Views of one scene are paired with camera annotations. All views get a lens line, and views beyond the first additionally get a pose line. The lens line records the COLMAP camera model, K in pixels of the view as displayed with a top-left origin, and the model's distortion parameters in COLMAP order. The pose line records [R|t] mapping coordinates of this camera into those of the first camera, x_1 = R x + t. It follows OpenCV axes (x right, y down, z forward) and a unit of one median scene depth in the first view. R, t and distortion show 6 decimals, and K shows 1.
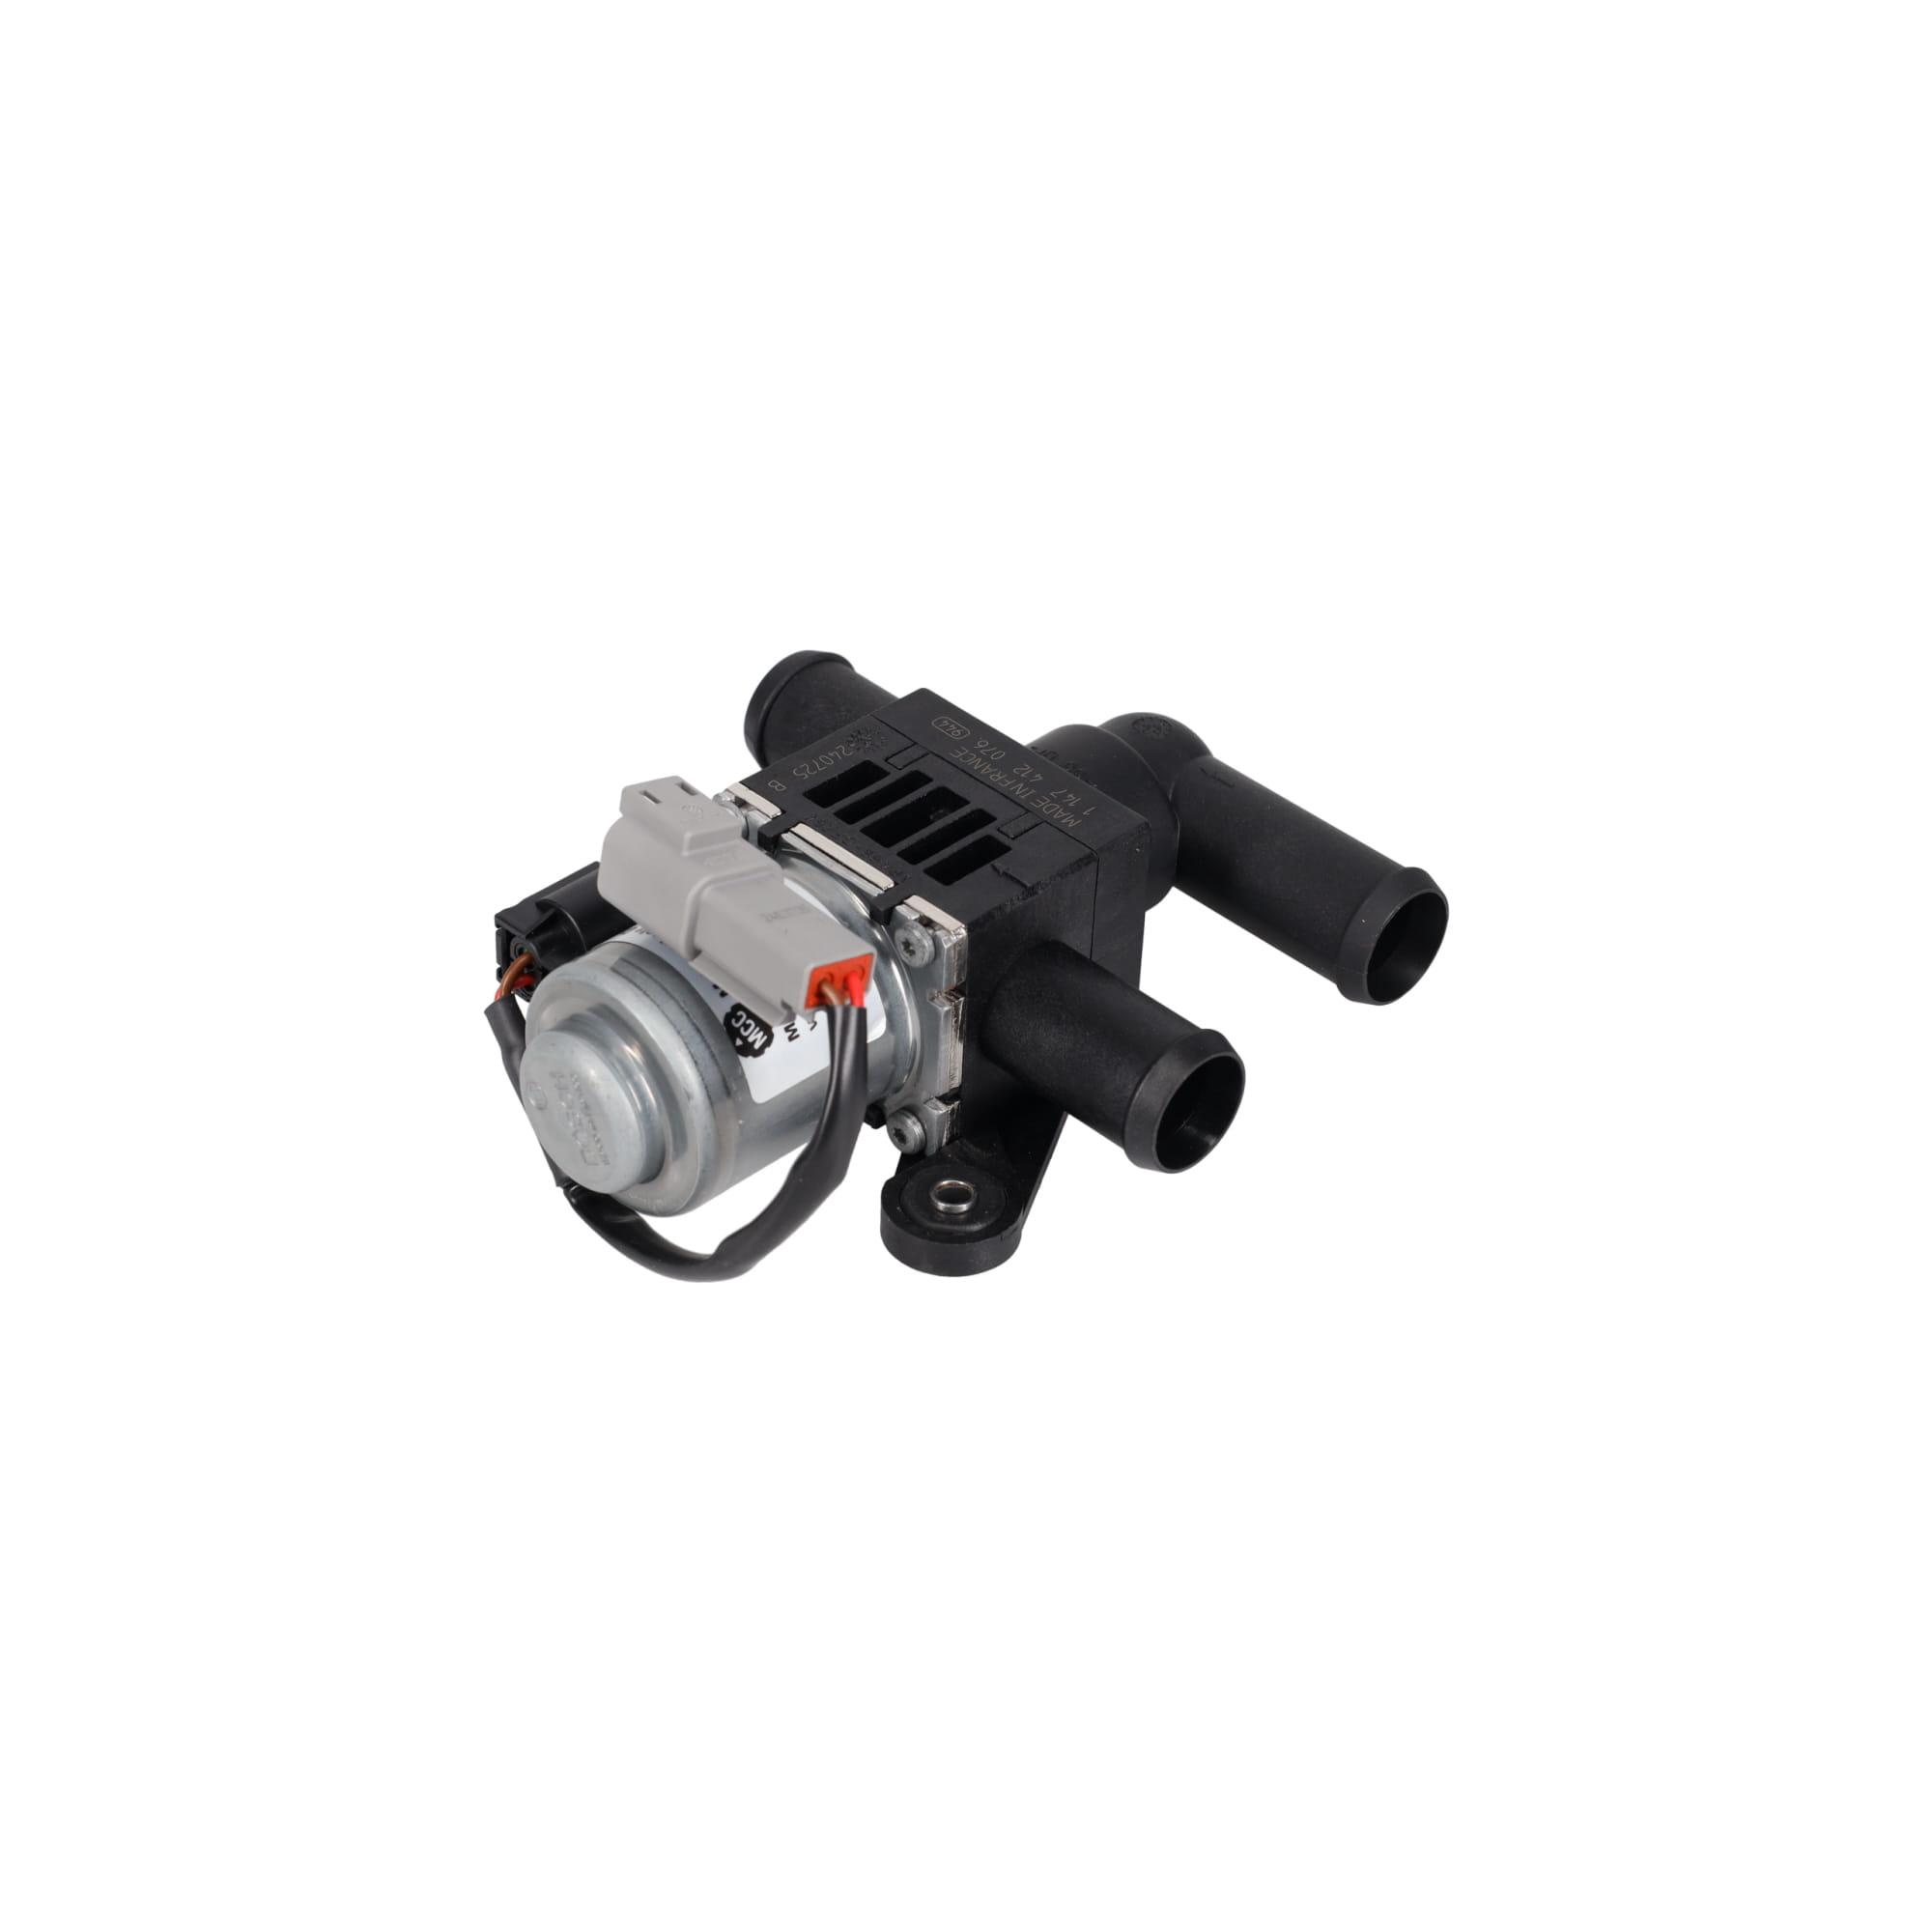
lens RADIAL K [[4453.8, 0, 965.7], [0, 4453.8, 965.2], [0, 0, 1]] dist [0.045383, 0.000000]
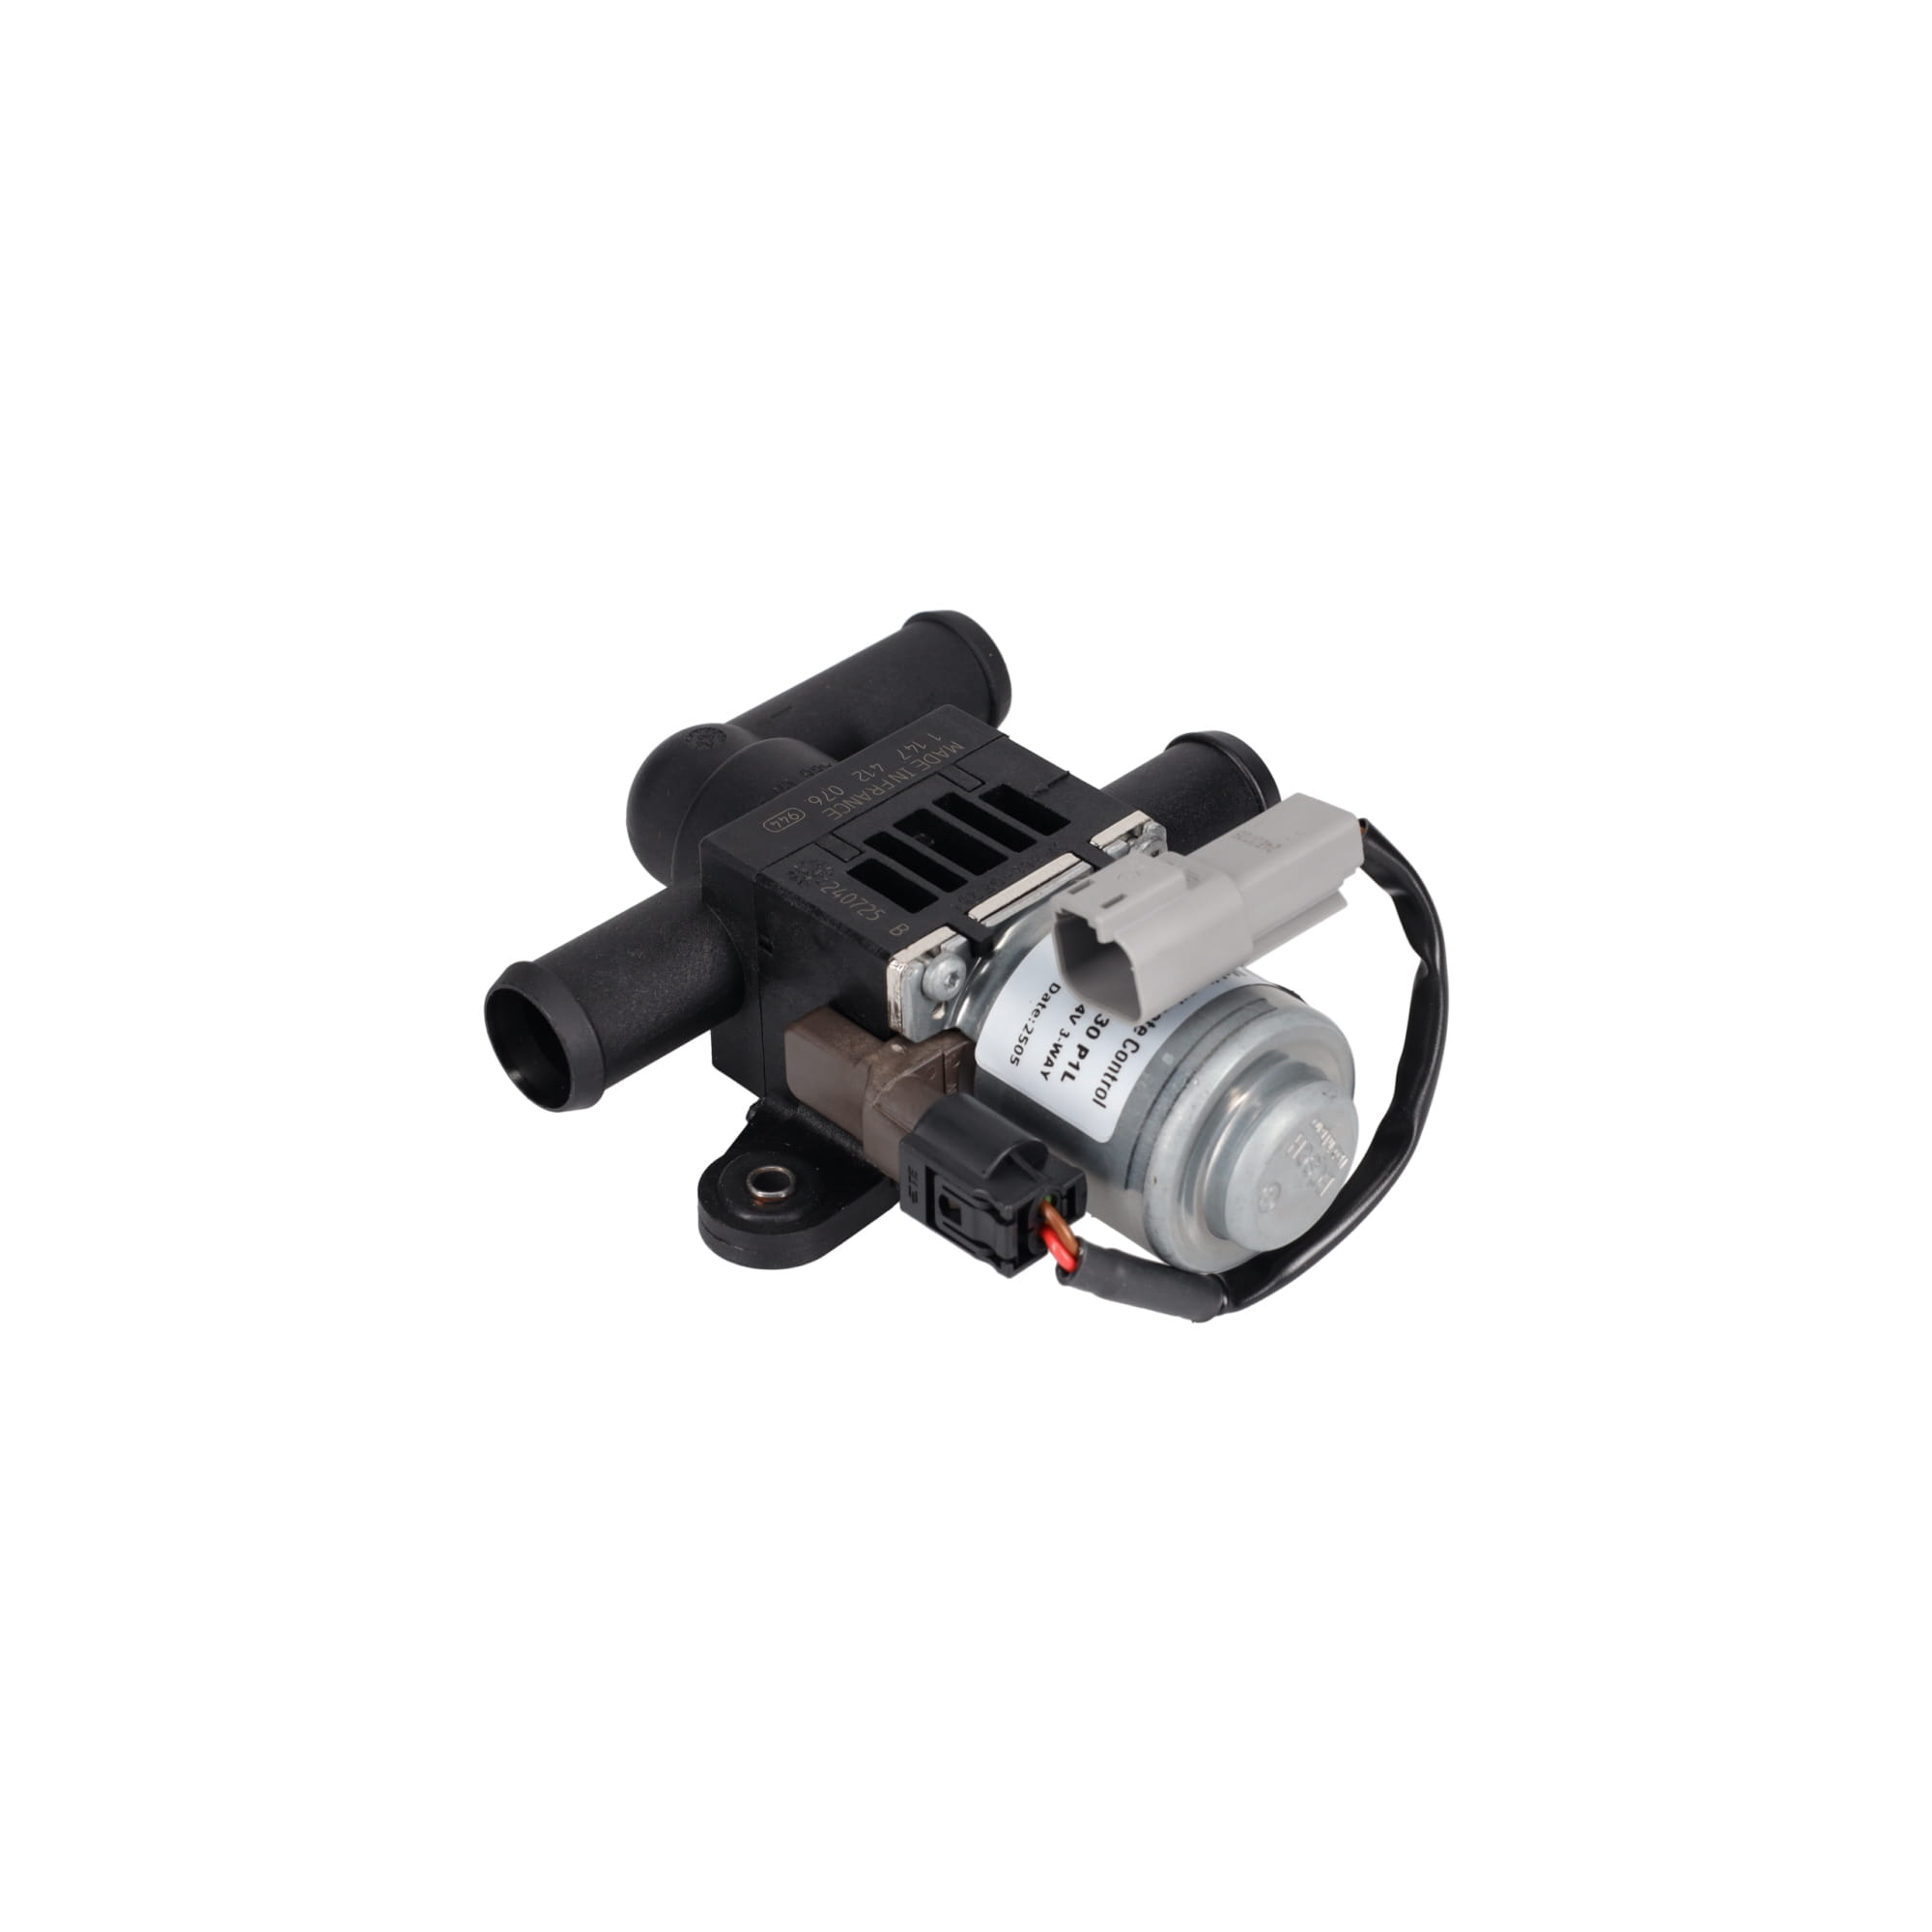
lens RADIAL K [[4453.8, 0, 963.4], [0, 4453.8, 961.5], [0, 0, 1]] dist [0.045383, 0.000000]
pose [[0.008993, -0.633020, 0.774083, -0.753762], [0.614210, 0.614368, 0.495275, -0.480823], [-0.789091, 0.470996, 0.394332, 0.634207]]
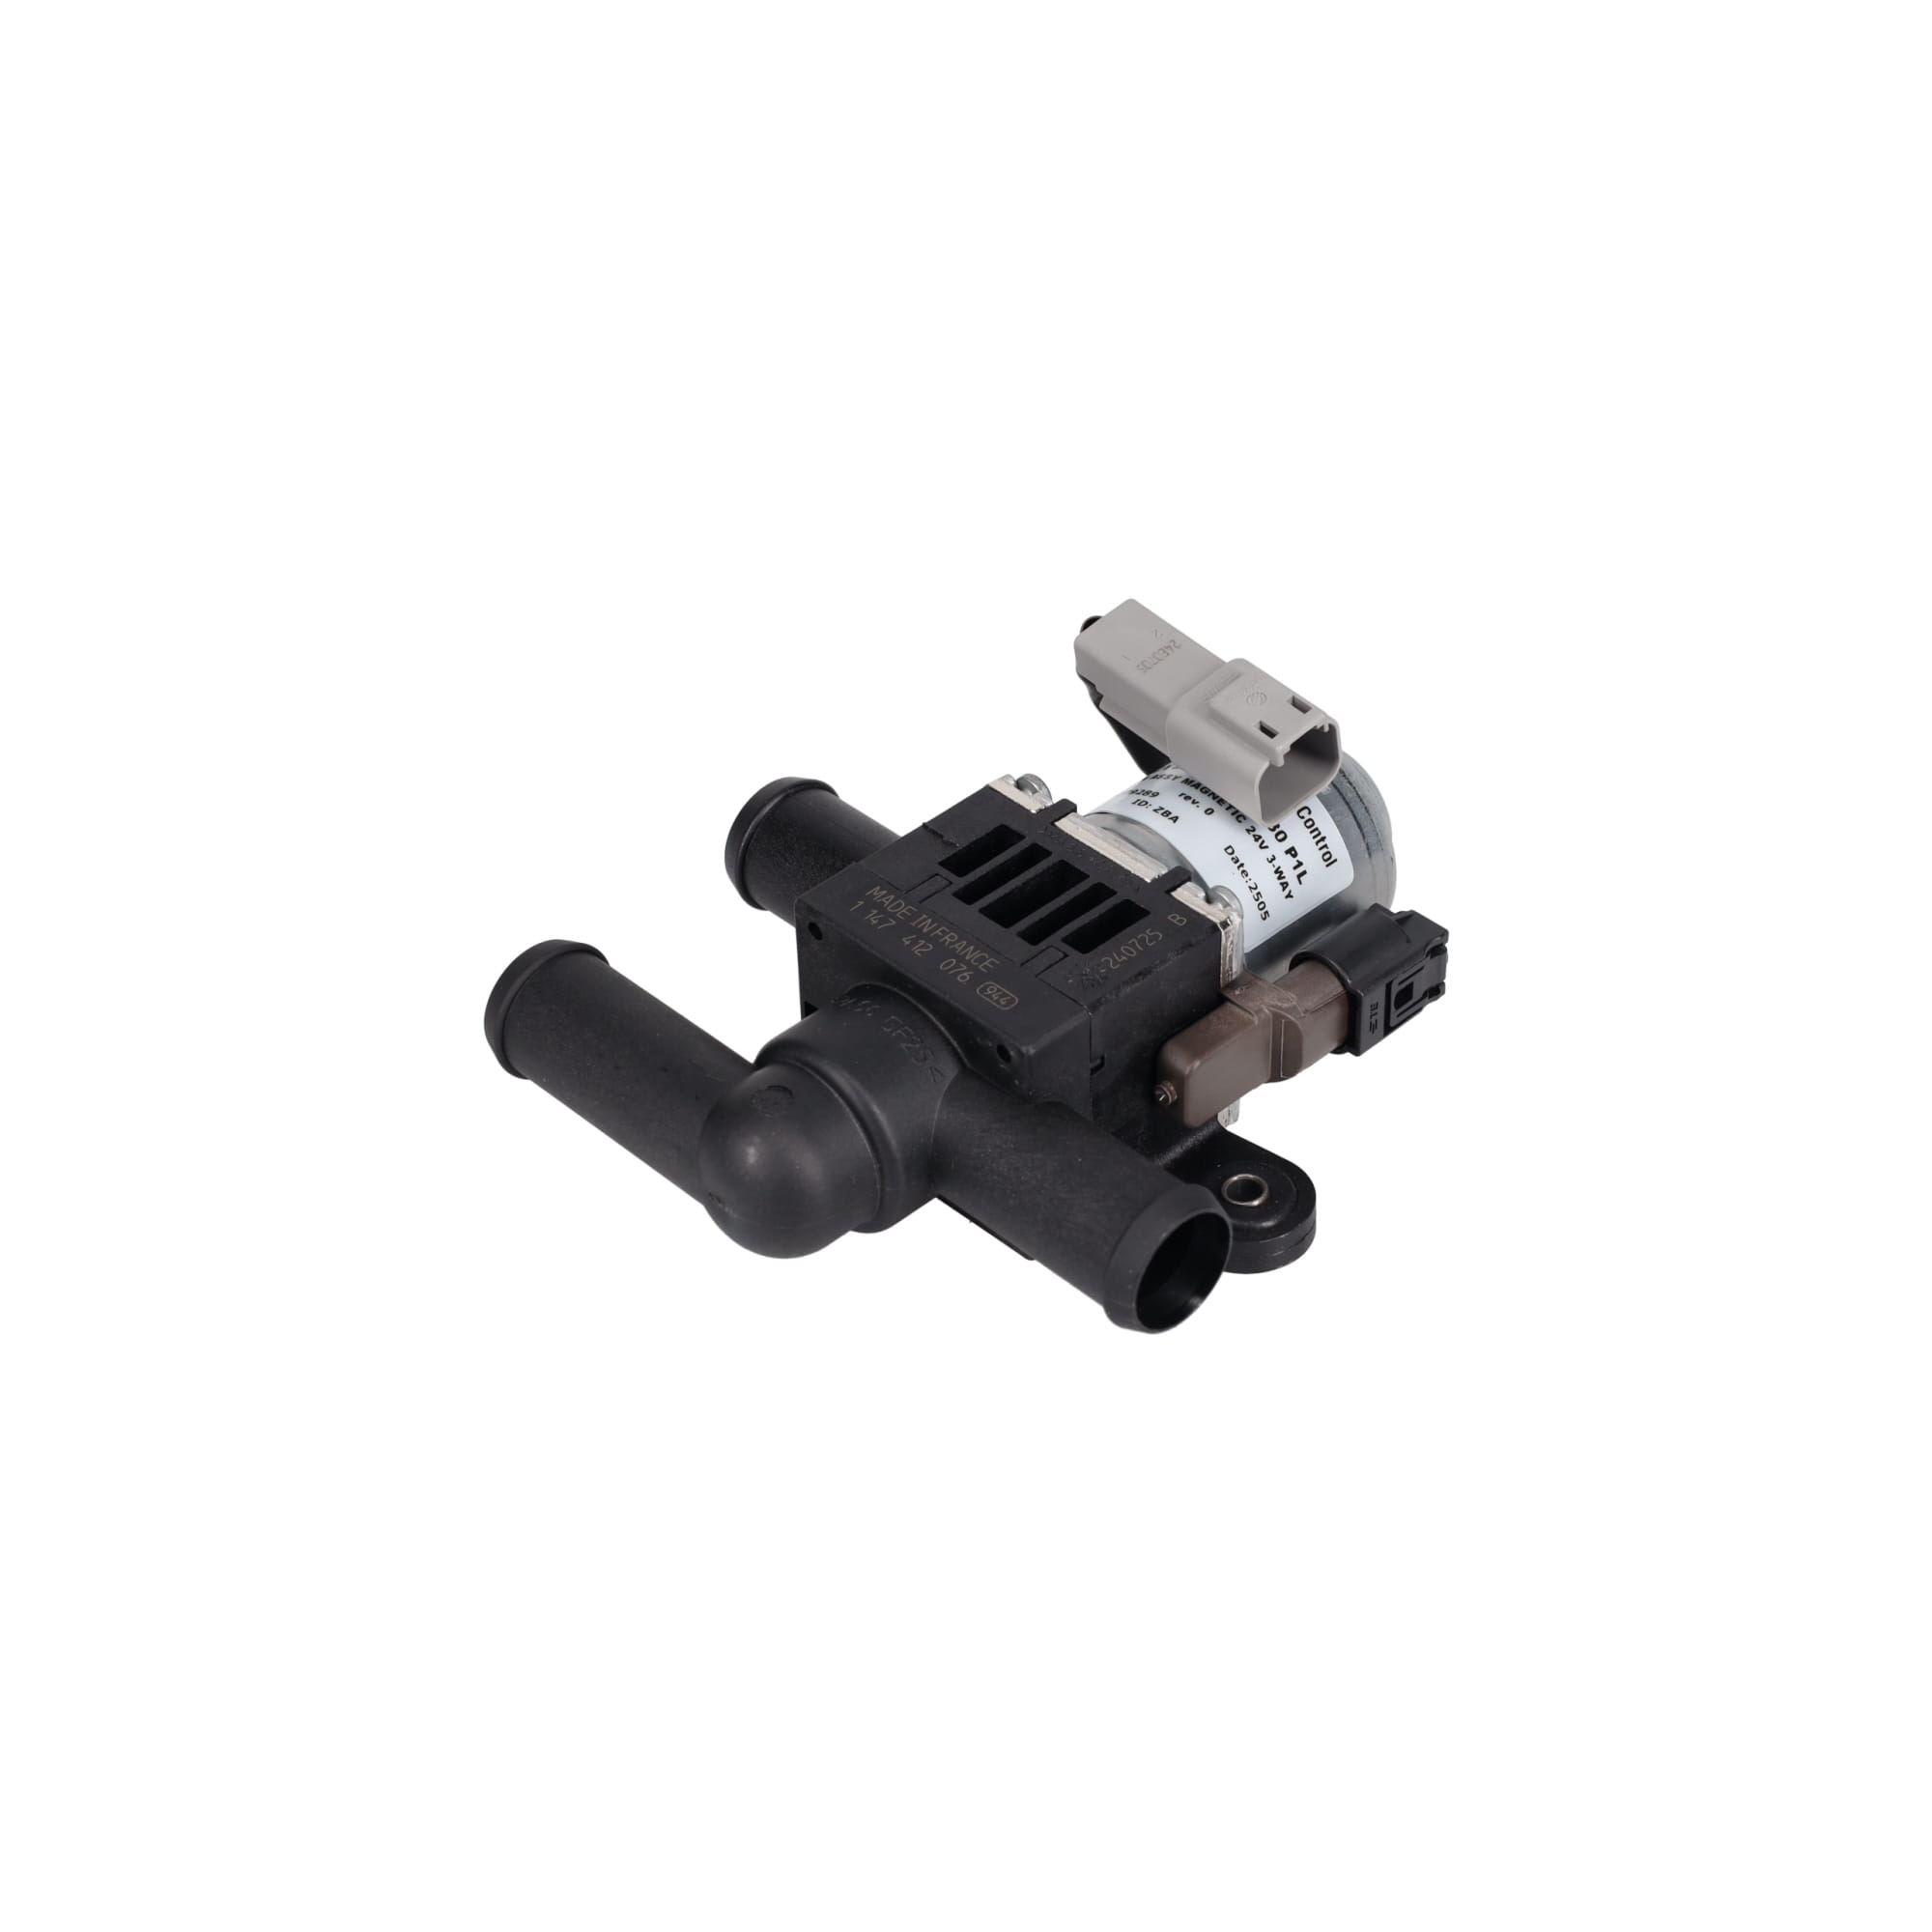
lens RADIAL K [[4453.8, 0, 967.9], [0, 4453.8, 964.3], [0, 0, 1]] dist [0.045383, 0.000000]
pose [[-0.999804, -0.019816, 0.000120, 0.002954], [-0.004399, 0.227847, 0.973687, -0.986225], [-0.019322, 0.973495, -0.227889, 1.234024]]
